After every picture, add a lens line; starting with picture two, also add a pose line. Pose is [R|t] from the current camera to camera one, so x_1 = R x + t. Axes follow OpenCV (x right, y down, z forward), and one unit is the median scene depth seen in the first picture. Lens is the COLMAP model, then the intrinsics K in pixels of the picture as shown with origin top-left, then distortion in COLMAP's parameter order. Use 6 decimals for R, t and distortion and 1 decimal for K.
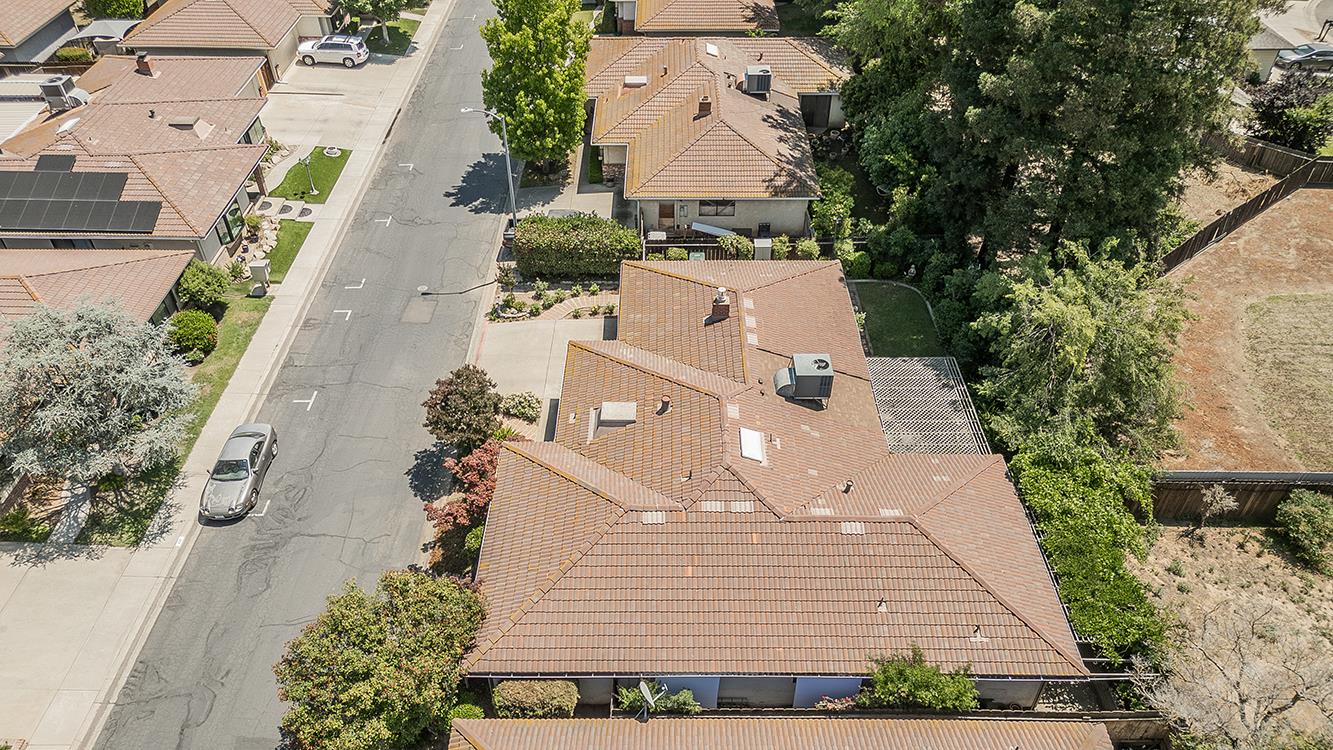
lens RADIAL K [[929.1, 0, 664.0], [0, 929.1, 375.5], [0, 0, 1]] dist [0.072309, -0.039609]
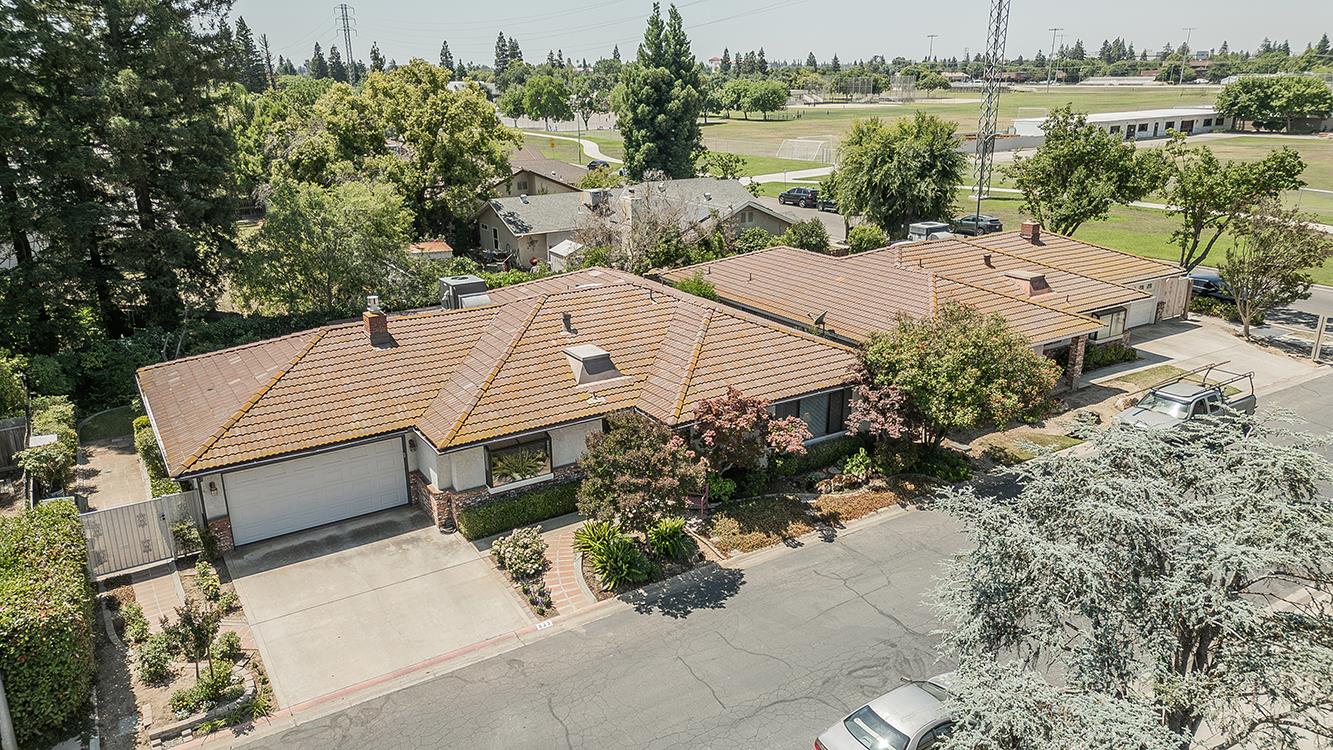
lens RADIAL K [[929.1, 0, 664.0], [0, 929.1, 375.5], [0, 0, 1]] dist [0.072309, -0.039609]
pose [[-0.531786, -0.260161, 0.805928, -0.742747], [0.553482, 0.613513, 0.563259, -0.372328], [-0.640985, 0.745599, -0.182263, 1.064551]]
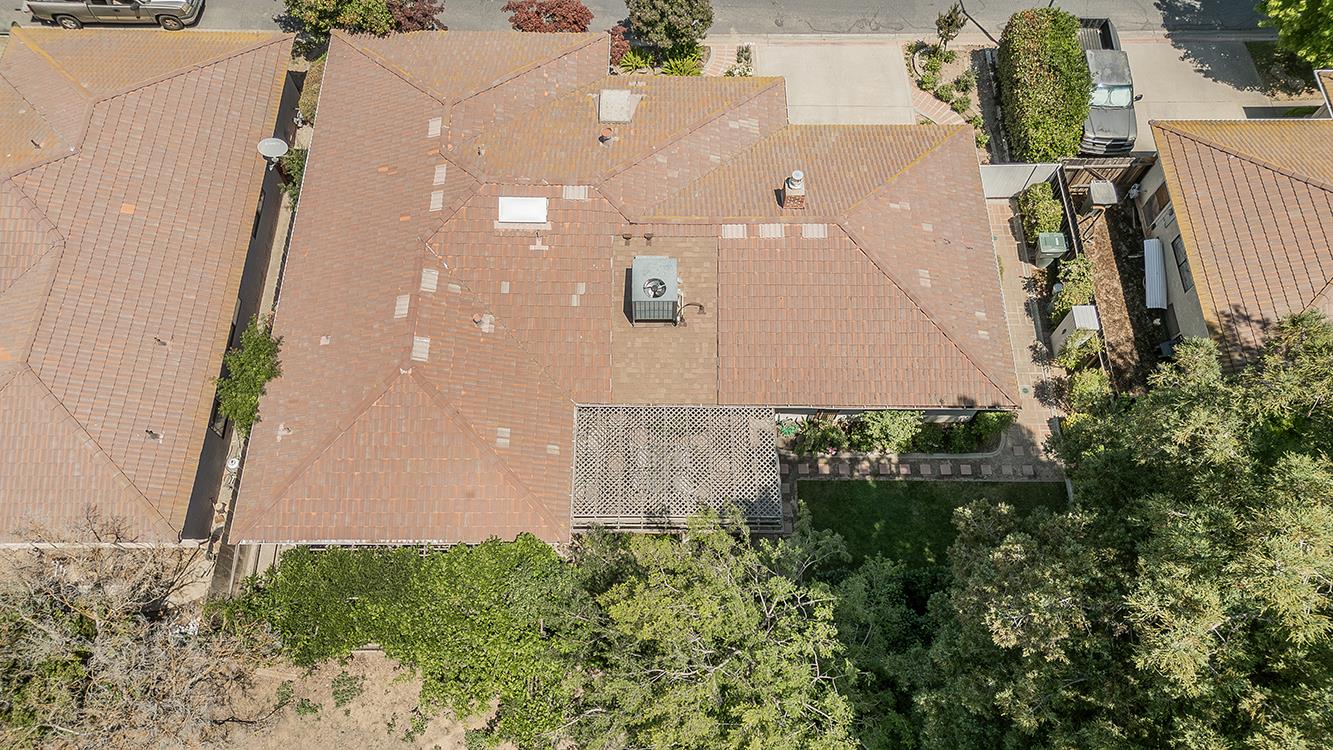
lens RADIAL K [[939.8, 0, 662.3], [0, 939.8, 376.3], [0, 0, 1]] dist [0.063347, -0.042654]
pose [[0.003881, 0.894370, -0.447311, 0.542031], [-0.647313, 0.343199, 0.680588, -0.477450], [0.762215, 0.286909, 0.580269, 0.560347]]
